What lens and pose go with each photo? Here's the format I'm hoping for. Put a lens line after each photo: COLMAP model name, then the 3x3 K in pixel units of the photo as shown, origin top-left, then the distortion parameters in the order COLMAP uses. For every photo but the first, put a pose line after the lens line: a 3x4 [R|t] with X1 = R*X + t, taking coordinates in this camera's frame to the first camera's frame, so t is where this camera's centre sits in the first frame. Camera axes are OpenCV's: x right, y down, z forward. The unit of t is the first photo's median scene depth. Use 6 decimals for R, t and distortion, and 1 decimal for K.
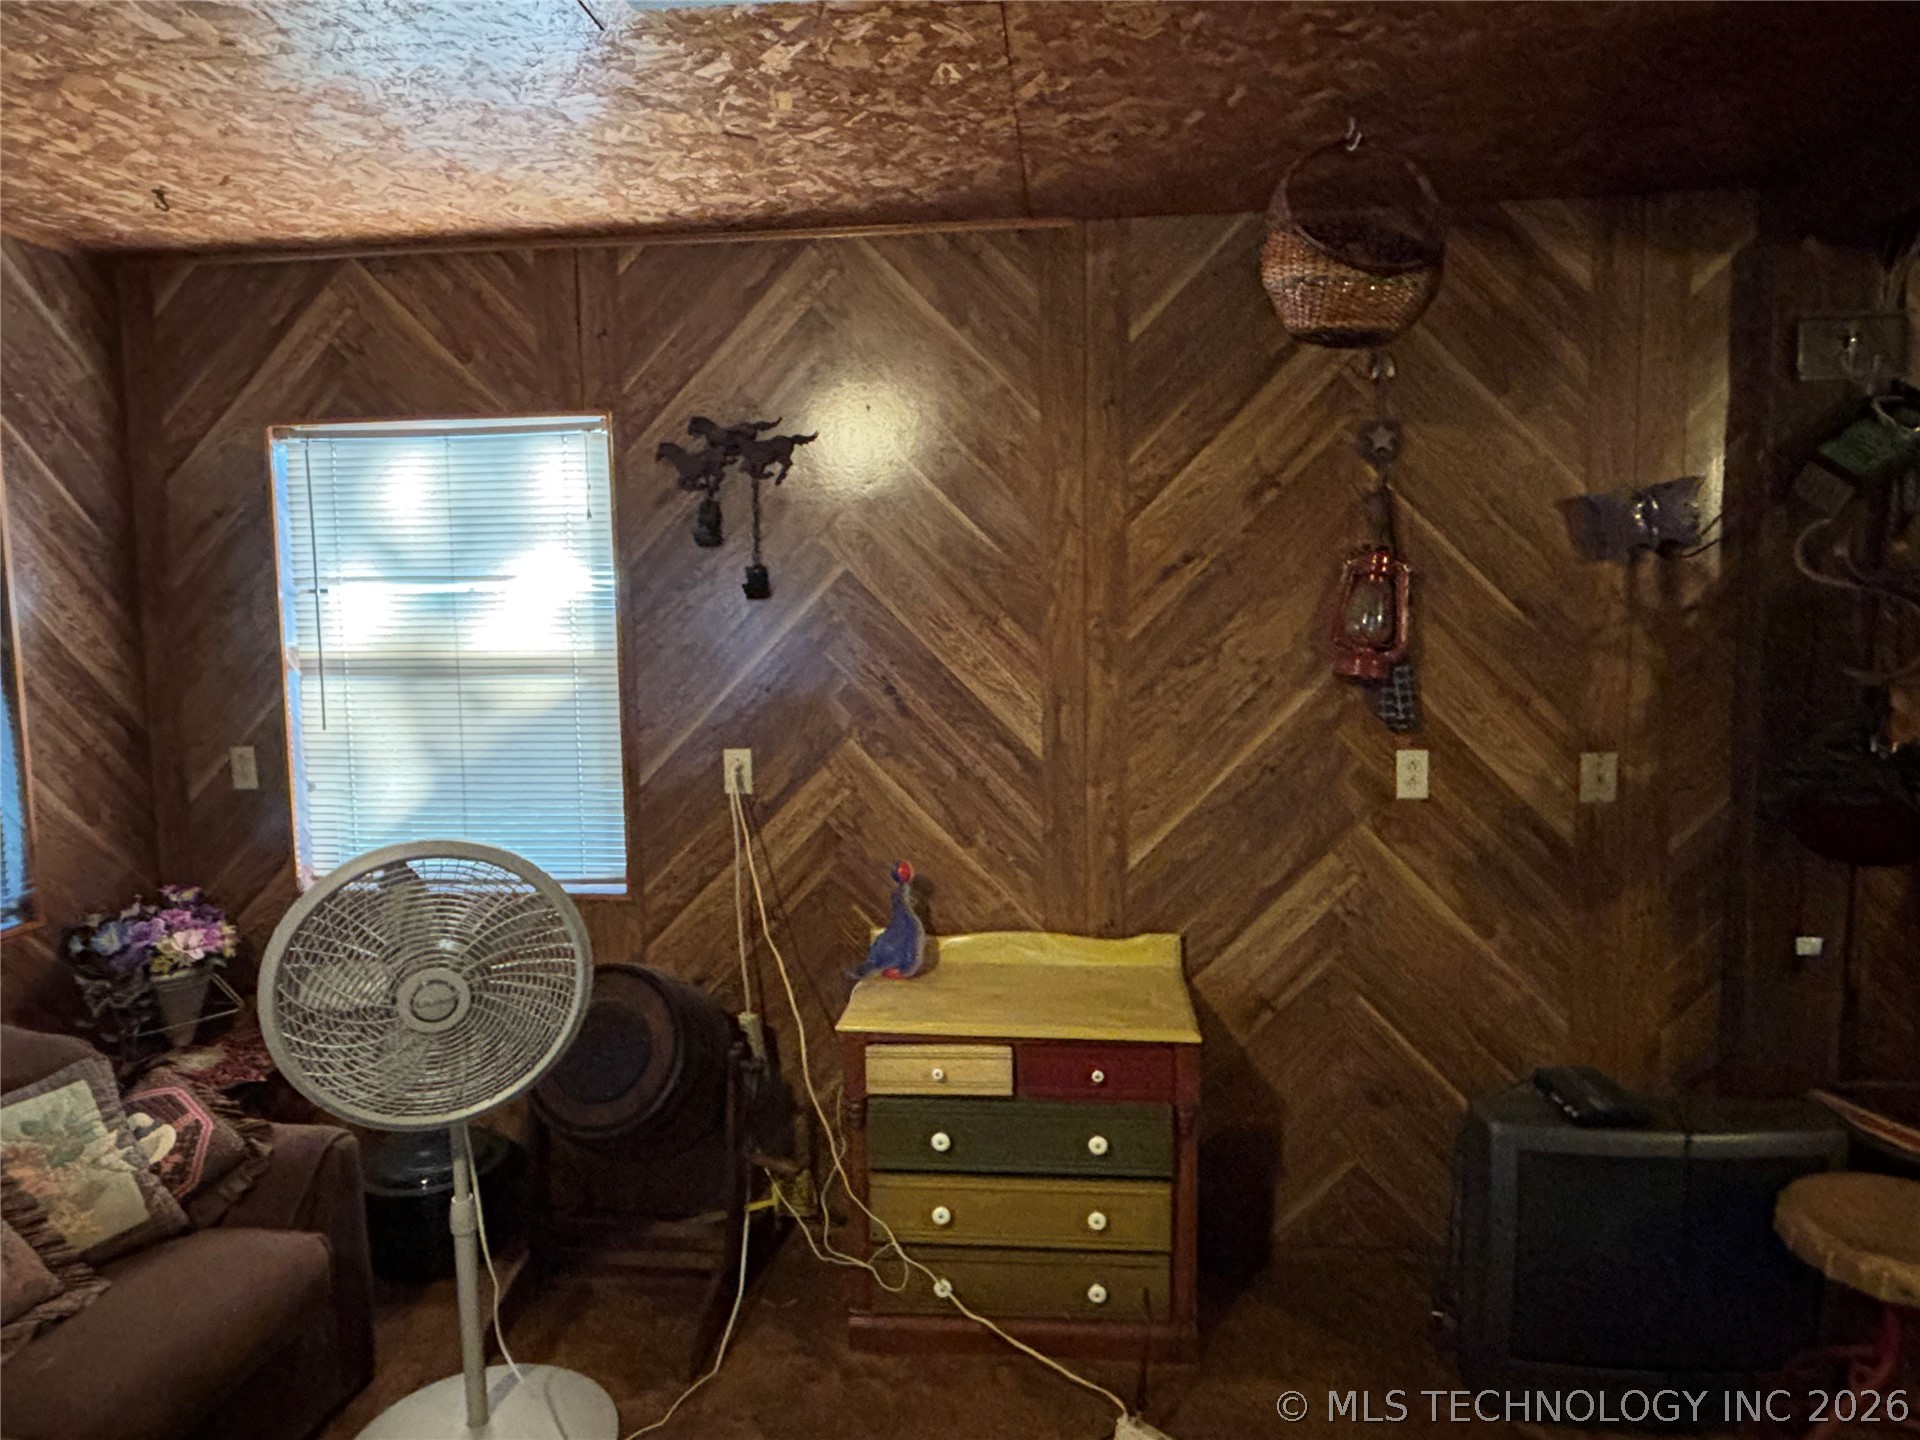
lens RADIAL K [[1166.2, 0, 953.1], [0, 1166.2, 723.6], [0, 0, 1]] dist [-0.007728, -0.001581]
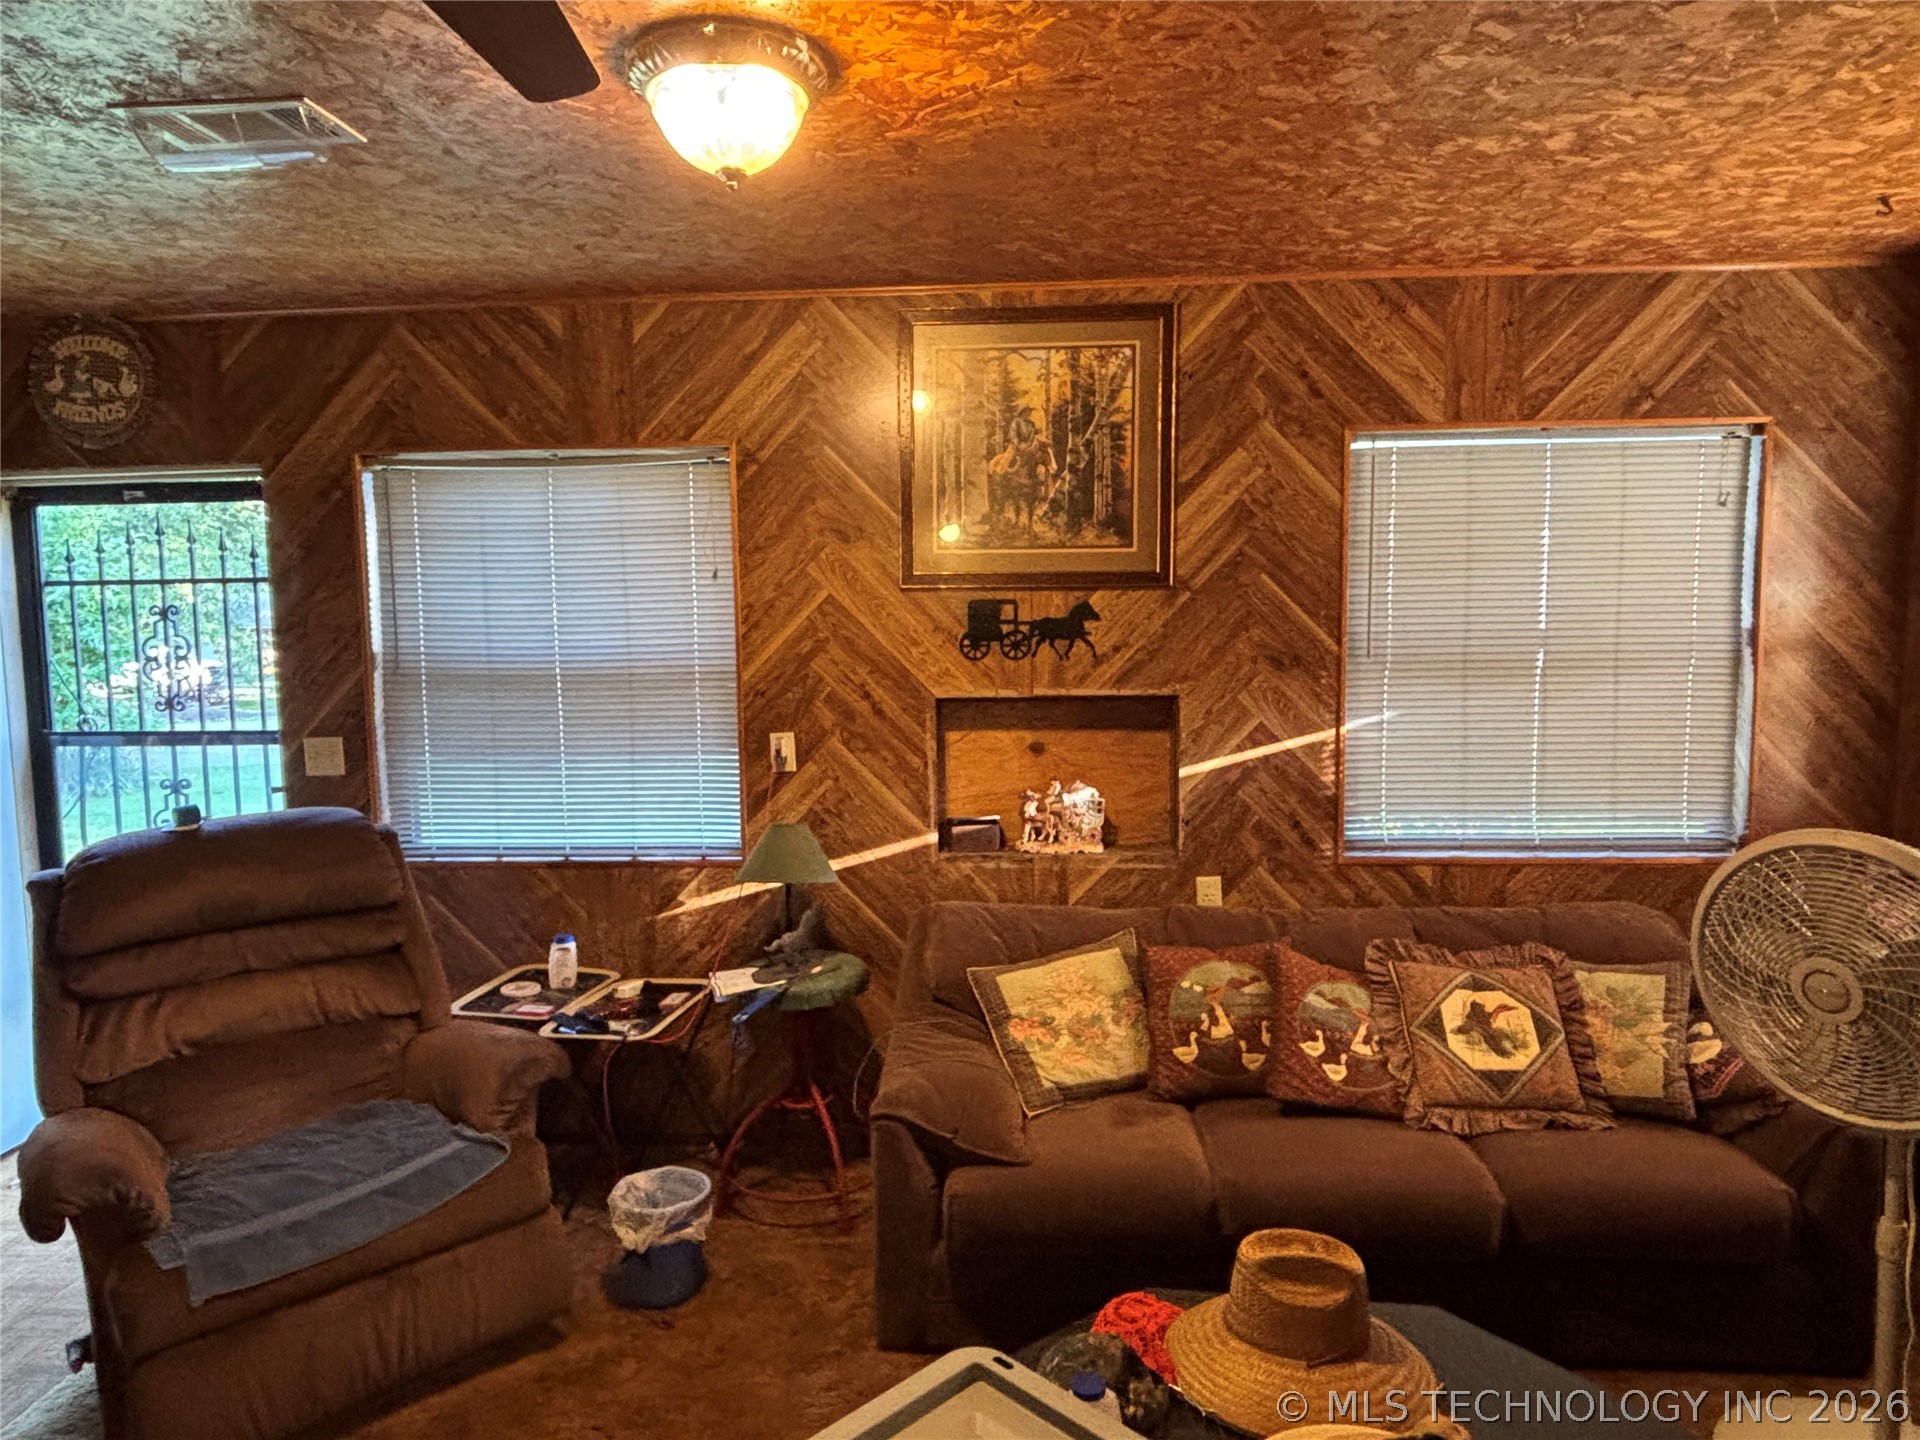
lens RADIAL K [[1166.2, 0, 955.1], [0, 1166.2, 721.3], [0, 0, 1]] dist [-0.007728, -0.001581]
pose [[0.054762, 0.105940, -0.992863, 0.417211], [-0.084119, 0.991310, 0.101135, -0.024858], [0.994950, 0.077980, 0.063198, 0.146704]]
